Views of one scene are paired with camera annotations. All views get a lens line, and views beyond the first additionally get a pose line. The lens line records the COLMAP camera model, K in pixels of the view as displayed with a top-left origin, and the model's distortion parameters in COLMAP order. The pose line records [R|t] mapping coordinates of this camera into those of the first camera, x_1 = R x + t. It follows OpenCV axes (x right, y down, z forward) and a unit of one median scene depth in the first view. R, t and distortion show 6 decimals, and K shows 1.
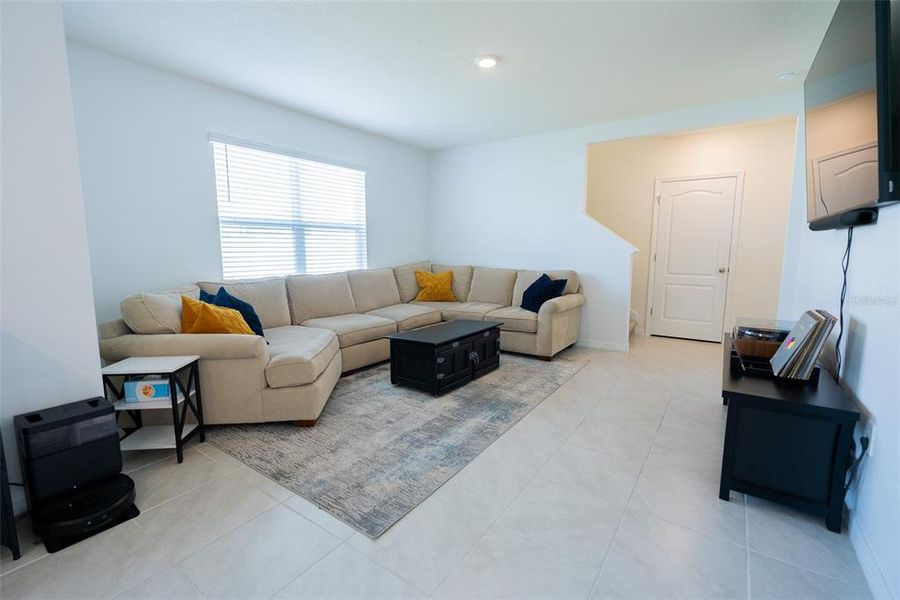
lens RADIAL K [[400.3, 0, 453.1], [0, 400.3, 295.1], [0, 0, 1]] dist [0.002715, 0.000412]
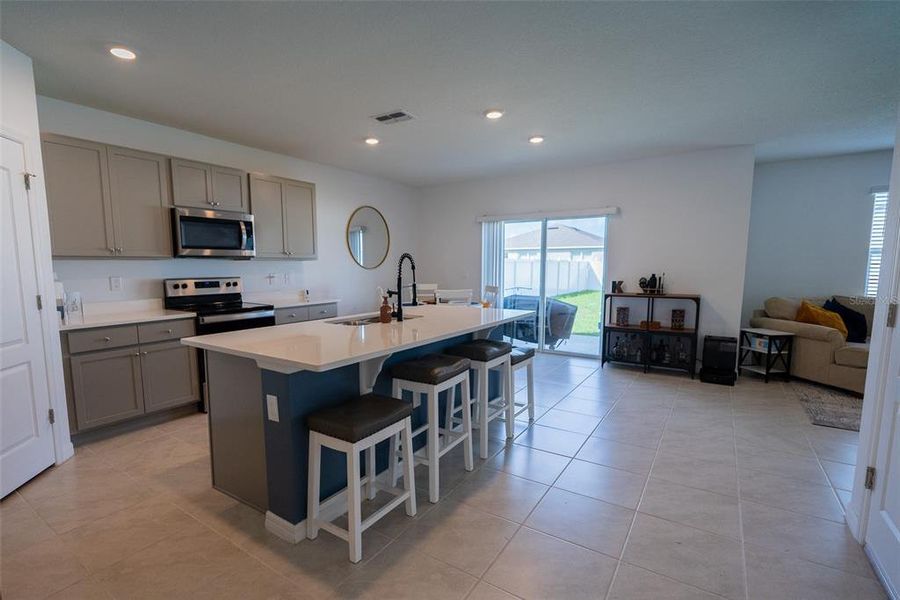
lens RADIAL K [[433.6, 0, 416.5], [0, 433.6, 313.8], [0, 0, 1]] dist [-0.000087, 0.000176]
pose [[0.003189, 0.109473, -0.993985, 1.098228], [-0.119969, 0.986853, 0.108303, 0.053637], [0.992773, 0.118902, 0.016280, -0.603176]]
